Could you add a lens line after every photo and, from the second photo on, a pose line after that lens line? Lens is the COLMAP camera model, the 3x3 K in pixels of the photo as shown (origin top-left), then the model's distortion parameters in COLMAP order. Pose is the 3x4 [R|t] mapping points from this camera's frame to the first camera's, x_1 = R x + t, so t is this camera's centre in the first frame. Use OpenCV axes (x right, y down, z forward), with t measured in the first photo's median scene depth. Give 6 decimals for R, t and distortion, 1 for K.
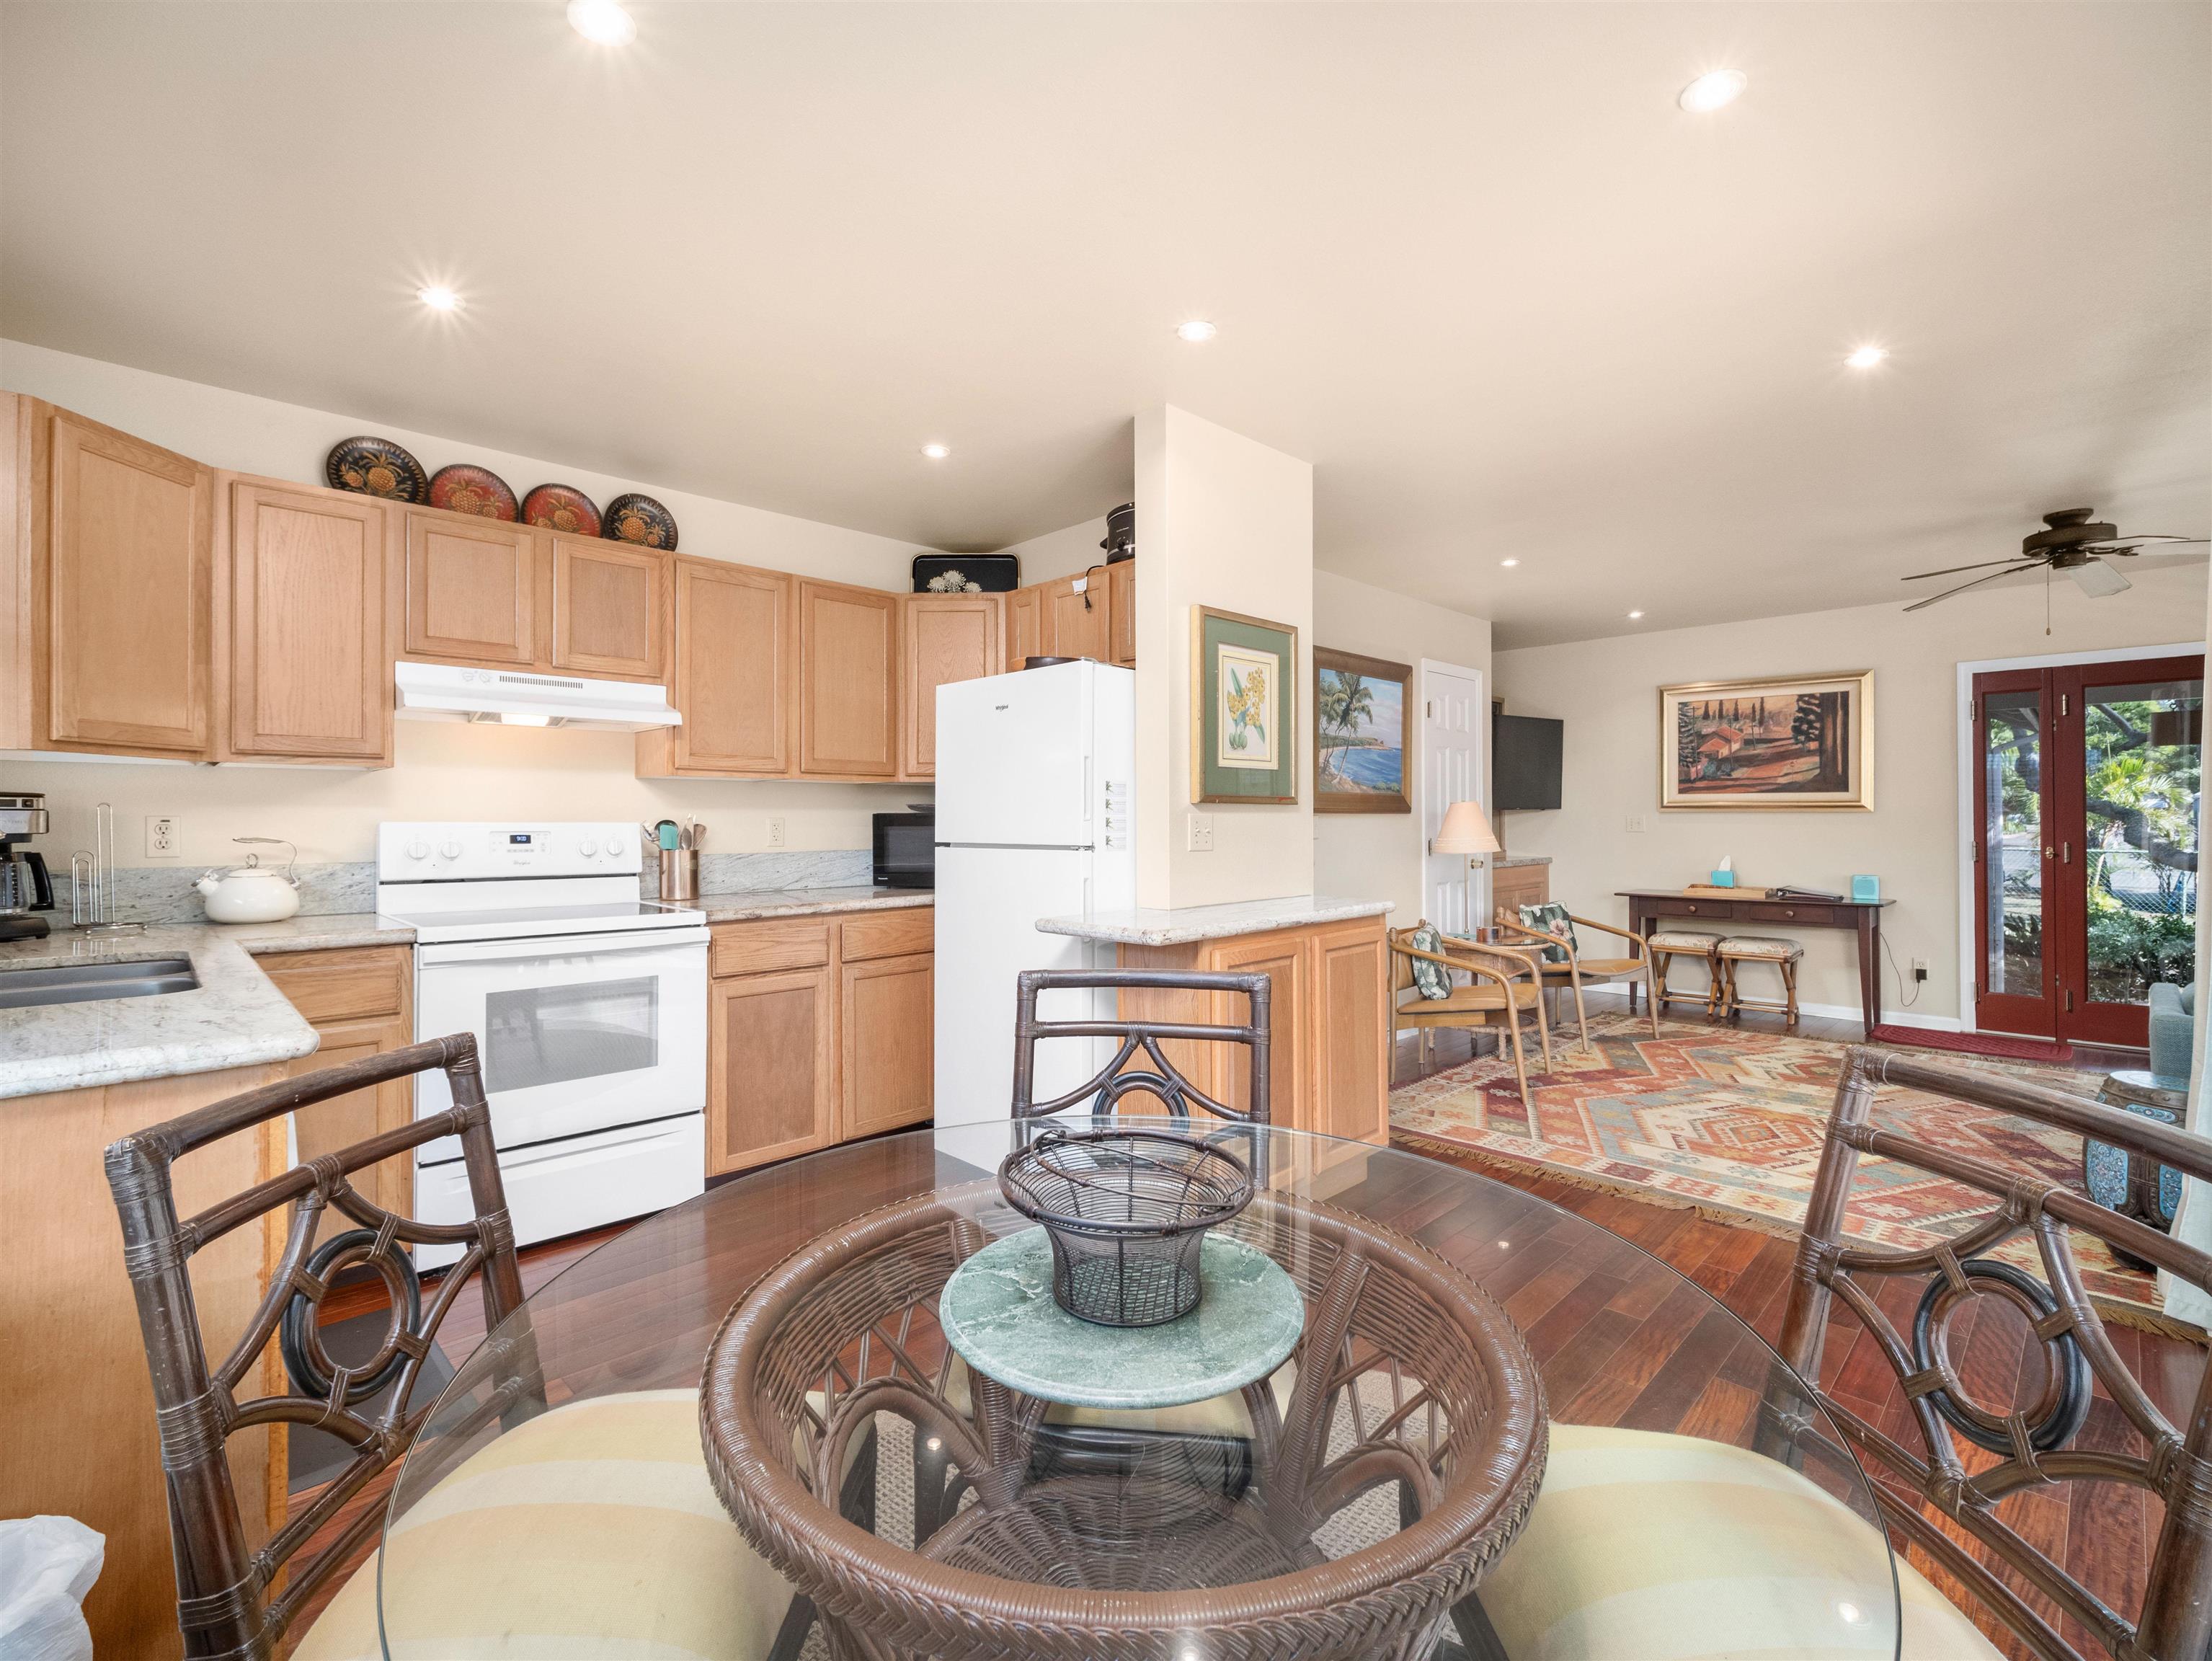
lens RADIAL K [[985.5, 0, 1099.6], [0, 985.5, 818.9], [0, 0, 1]] dist [-0.000129, -0.000722]
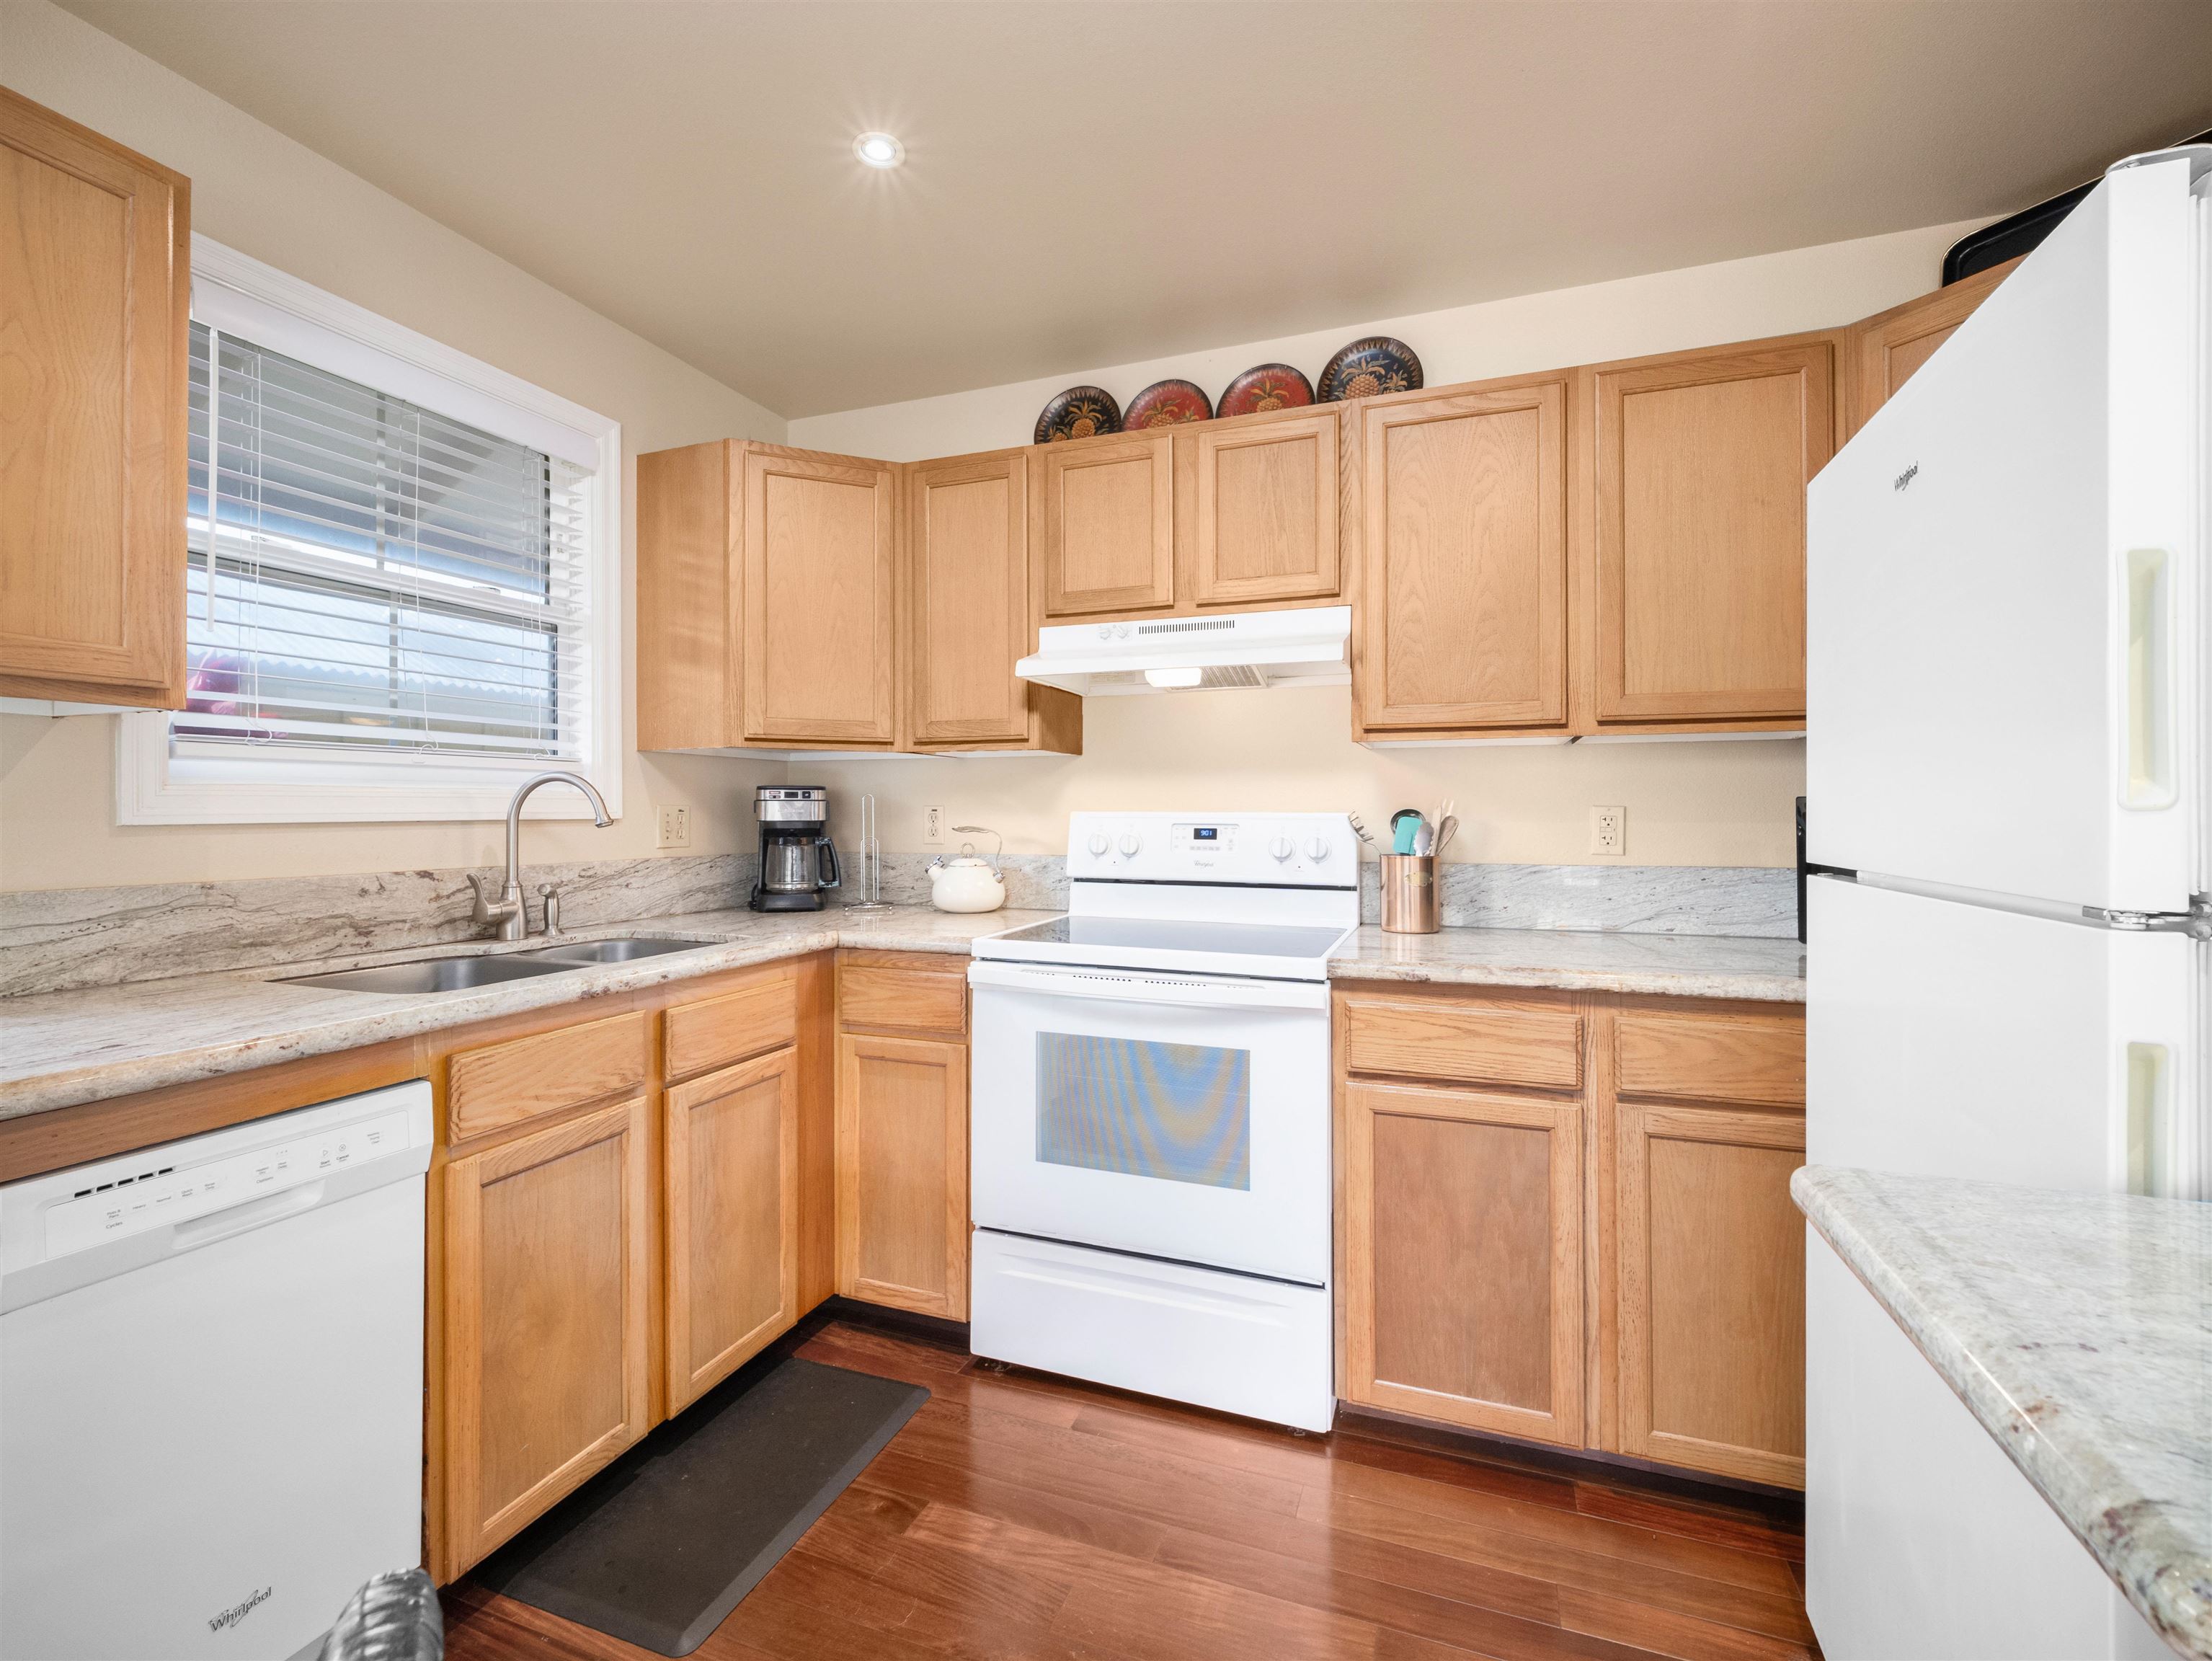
lens RADIAL K [[983.6, 0, 1101.1], [0, 983.6, 797.2], [0, 0, 1]] dist [-0.001099, 0.000011]
pose [[0.422550, -0.011523, -0.906267, 0.087427], [0.000078, 0.999920, -0.012678, 0.001560], [0.906340, 0.005287, 0.422516, 0.595169]]
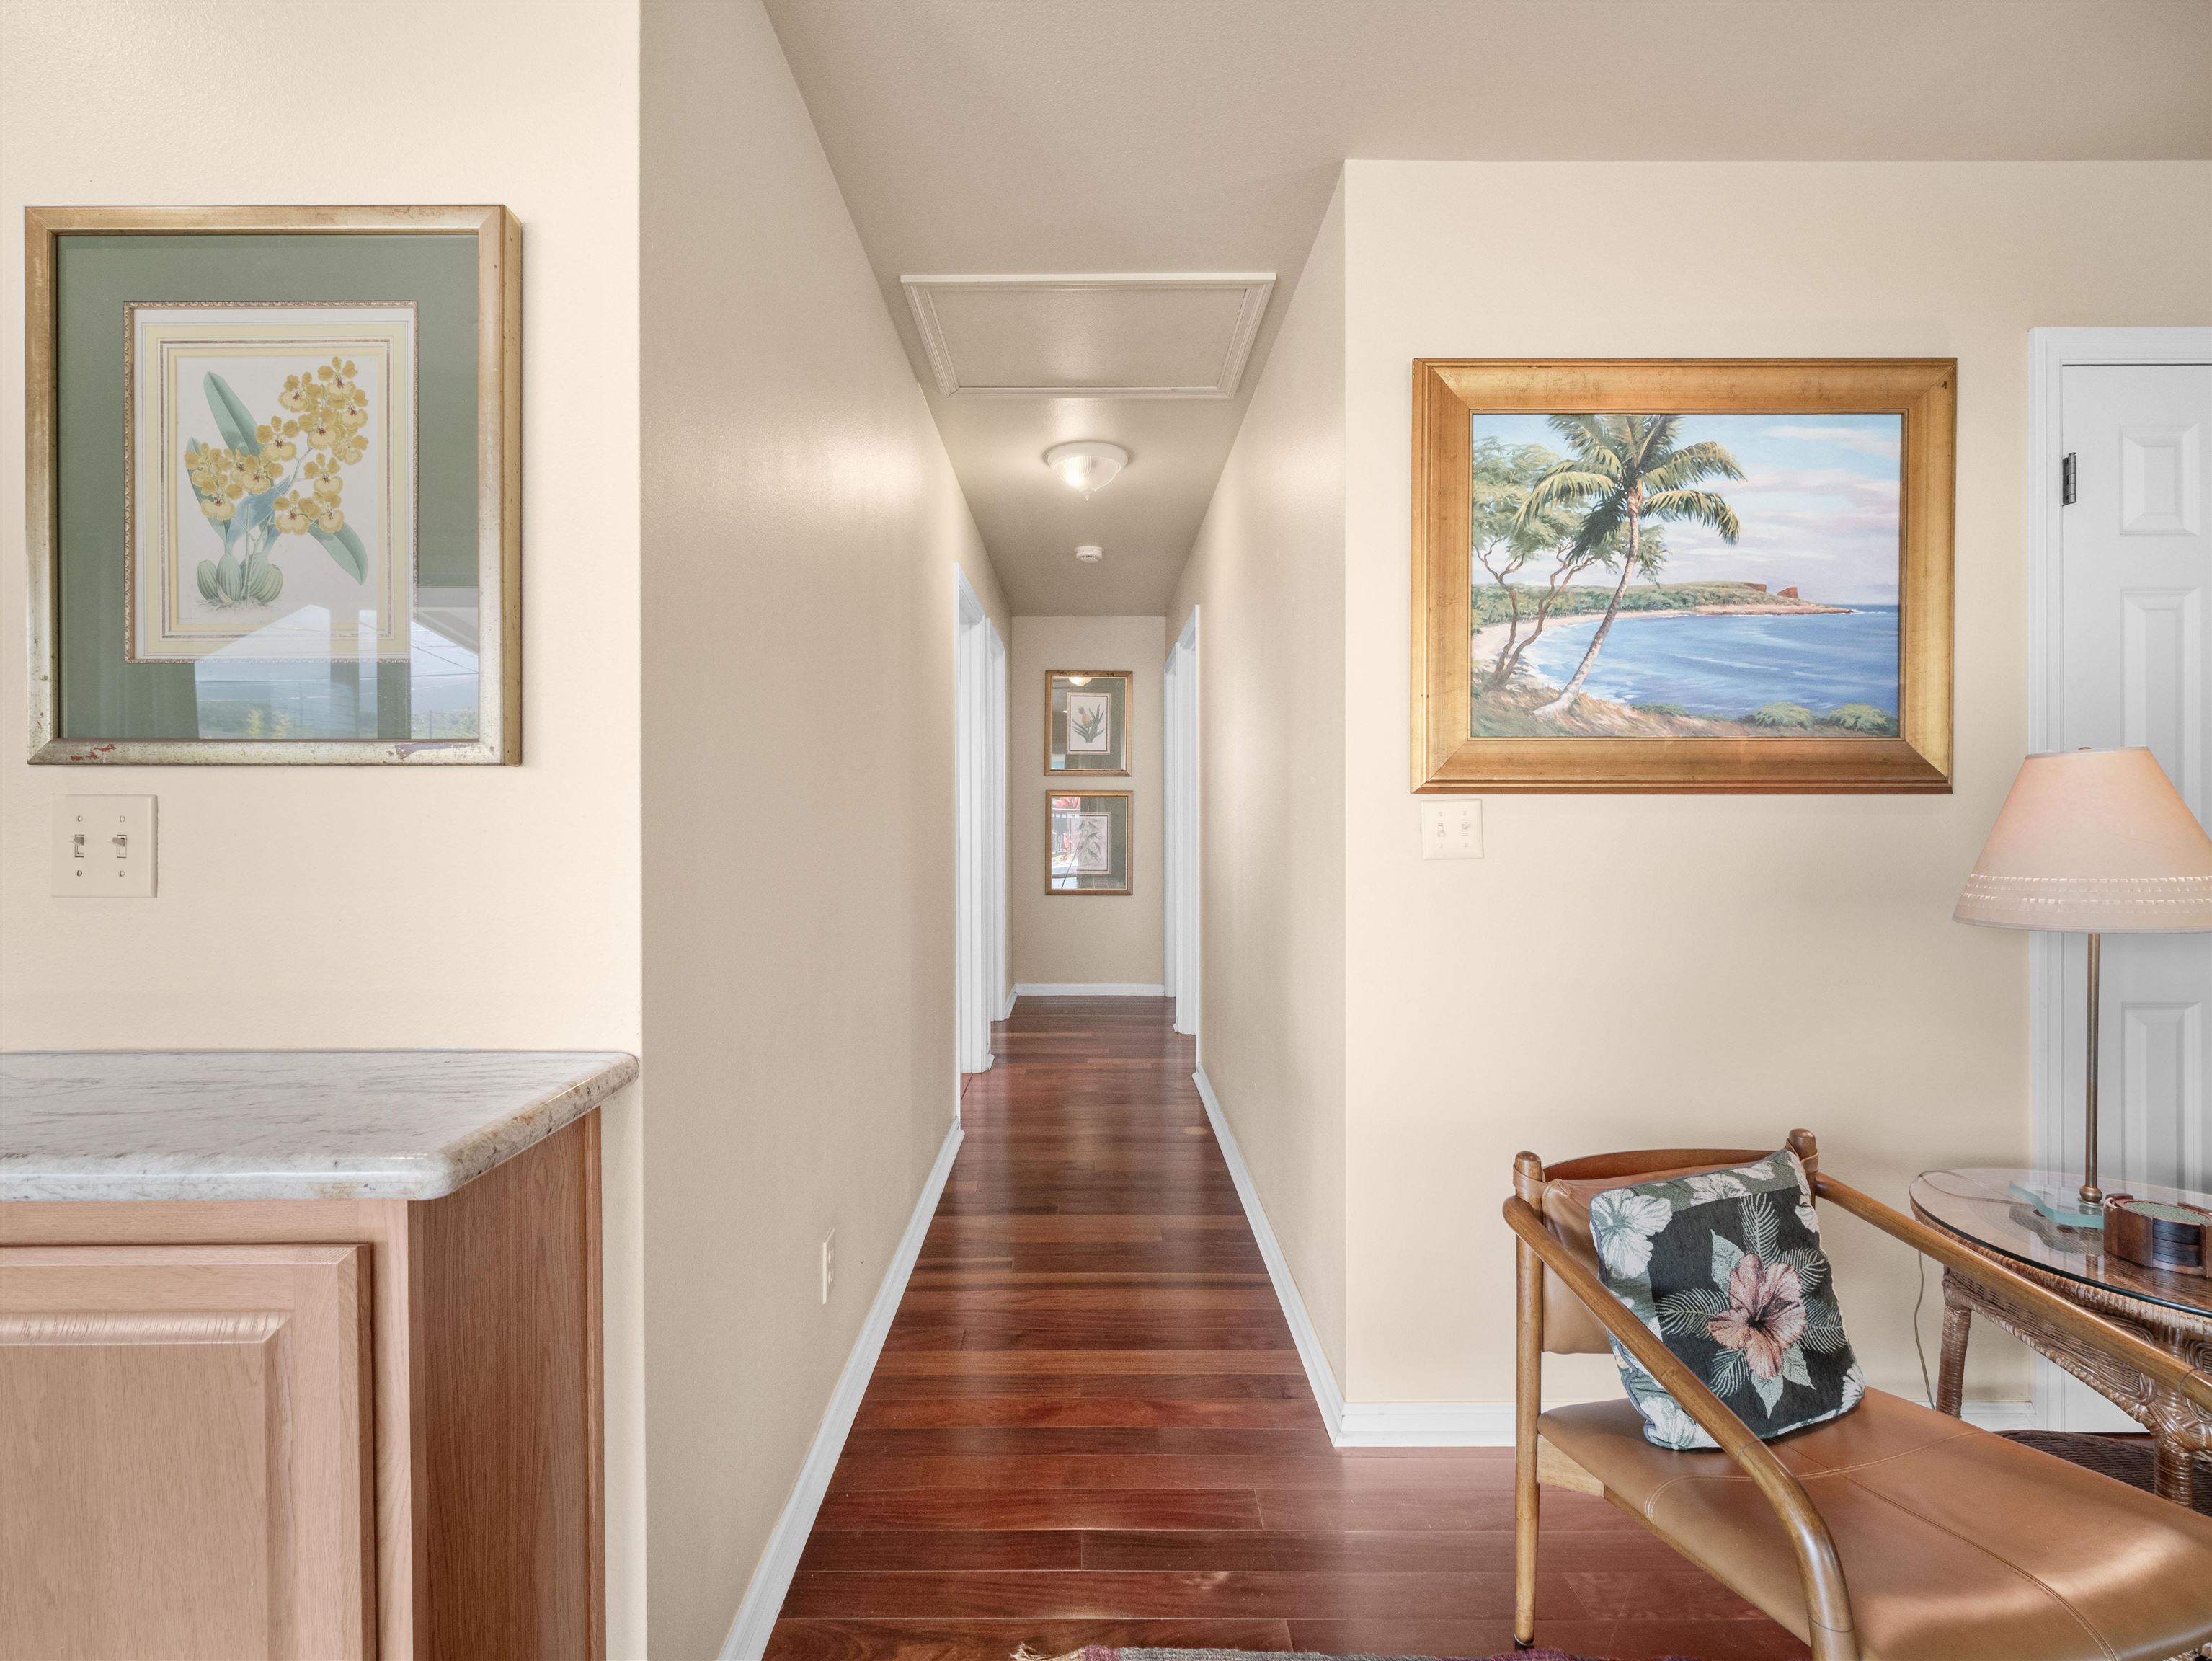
lens RADIAL K [[972.1, 0, 1106.0], [0, 972.1, 816.3], [0, 0, 1]] dist [-0.002297, -0.000599]
pose [[0.715149, -0.000385, -0.698972, 0.577214], [0.002498, 0.999995, 0.002005, 0.002047], [0.698967, -0.003180, 0.715146, 0.944902]]
